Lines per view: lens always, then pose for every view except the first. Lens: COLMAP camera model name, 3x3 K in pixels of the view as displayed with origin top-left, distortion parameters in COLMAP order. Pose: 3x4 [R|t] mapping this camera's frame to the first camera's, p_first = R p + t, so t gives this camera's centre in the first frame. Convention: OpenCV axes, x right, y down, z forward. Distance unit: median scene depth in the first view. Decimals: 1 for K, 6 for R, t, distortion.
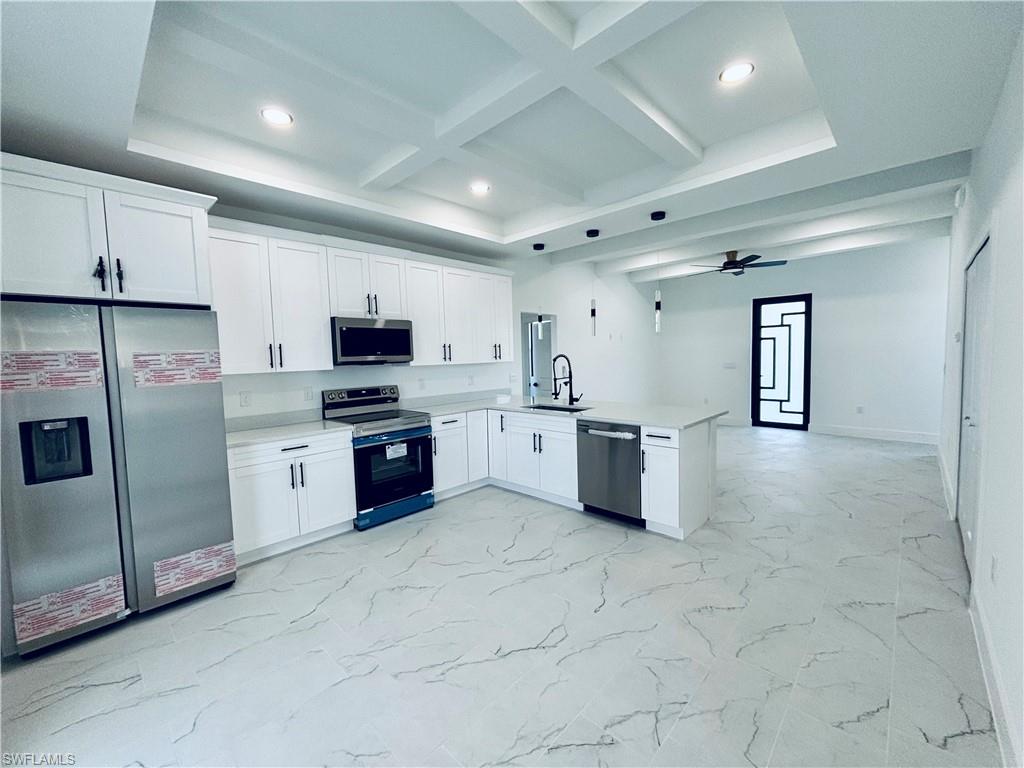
lens RADIAL K [[414.4, 0, 516.1], [0, 414.4, 385.9], [0, 0, 1]] dist [0.008340, 0.000175]
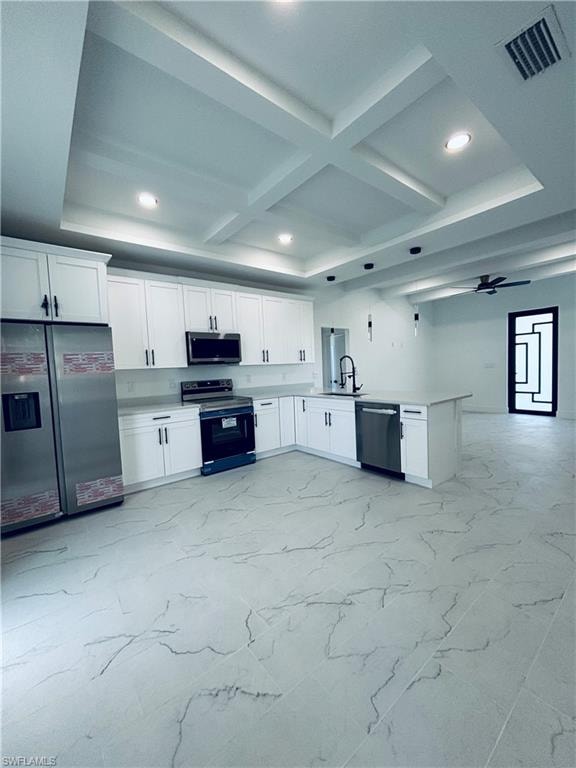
lens RADIAL K [[309.6, 0, 292.6], [0, 309.6, 386.7], [0, 0, 1]] dist [0.008871, -0.001590]
pose [[0.992305, -0.005451, -0.123699, 0.075992], [0.005093, 0.999982, -0.003204, 0.039051], [0.123715, 0.002550, 0.992315, -0.057777]]
